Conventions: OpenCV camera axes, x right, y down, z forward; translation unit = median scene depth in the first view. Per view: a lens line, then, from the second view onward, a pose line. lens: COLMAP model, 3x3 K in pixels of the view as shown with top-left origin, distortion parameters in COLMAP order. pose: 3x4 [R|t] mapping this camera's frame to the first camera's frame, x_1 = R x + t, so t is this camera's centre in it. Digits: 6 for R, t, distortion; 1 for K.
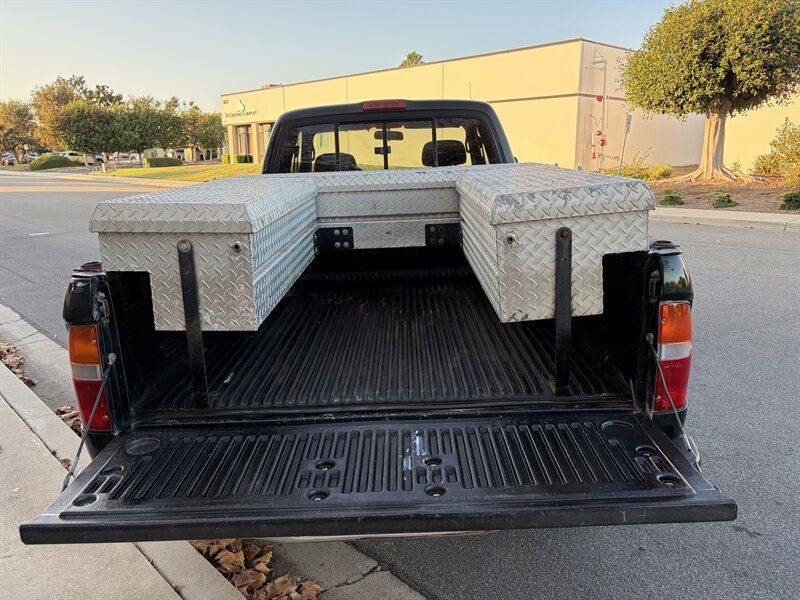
lens RADIAL K [[603.6, 0, 400.0], [0, 603.6, 300.0], [0, 0, 1]] dist [0.081696, -0.098193]
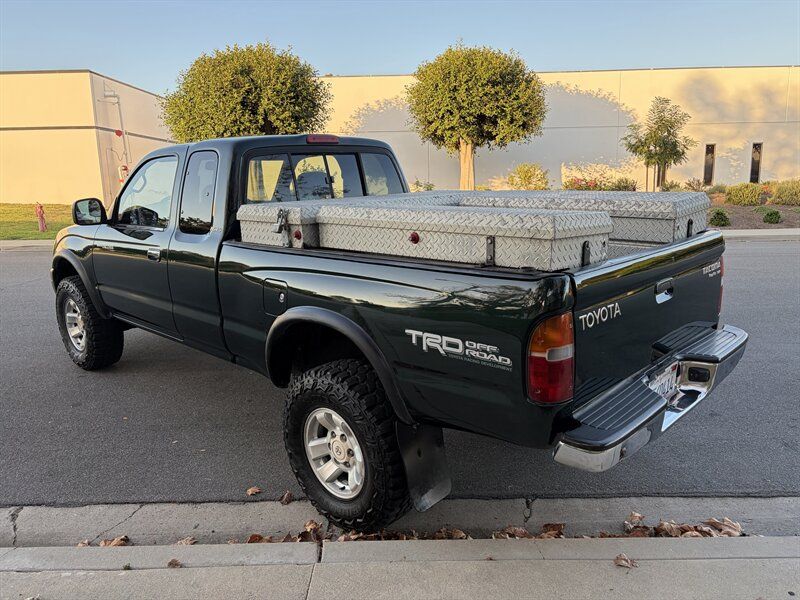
lens RADIAL K [[610.1, 0, 400.0], [0, 610.1, 300.0], [0, 0, 1]] dist [0.019000, -0.005015]
pose [[0.694750, -0.134330, 0.706596, -0.156856], [0.173756, 0.984653, 0.016348, -0.006573], [-0.697948, 0.111418, 0.707428, 0.033897]]
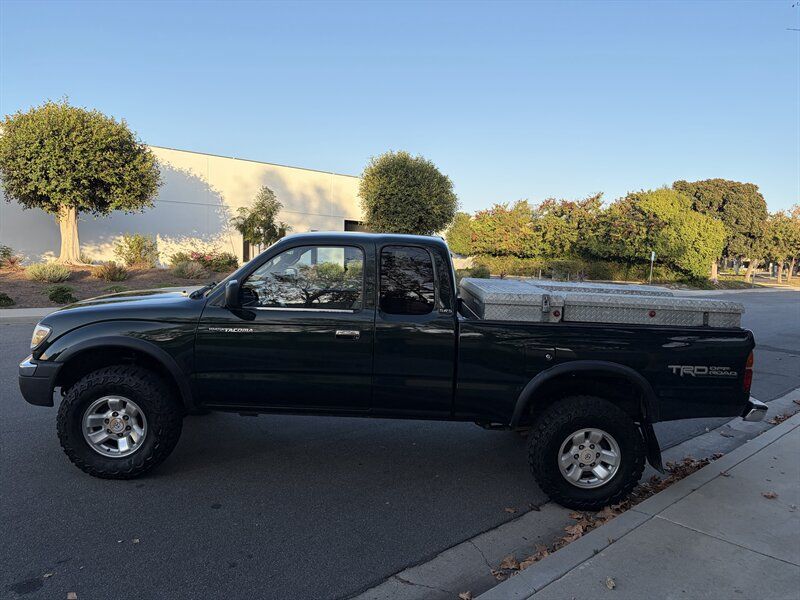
lens RADIAL K [[610.1, 0, 400.0], [0, 610.1, 300.0], [0, 0, 1]] dist [0.019000, -0.005015]
pose [[0.002626, -0.057703, 0.998330, -0.307666], [0.197281, 0.978743, 0.056052, -0.059974], [-0.980343, 0.196804, 0.013954, 0.234954]]
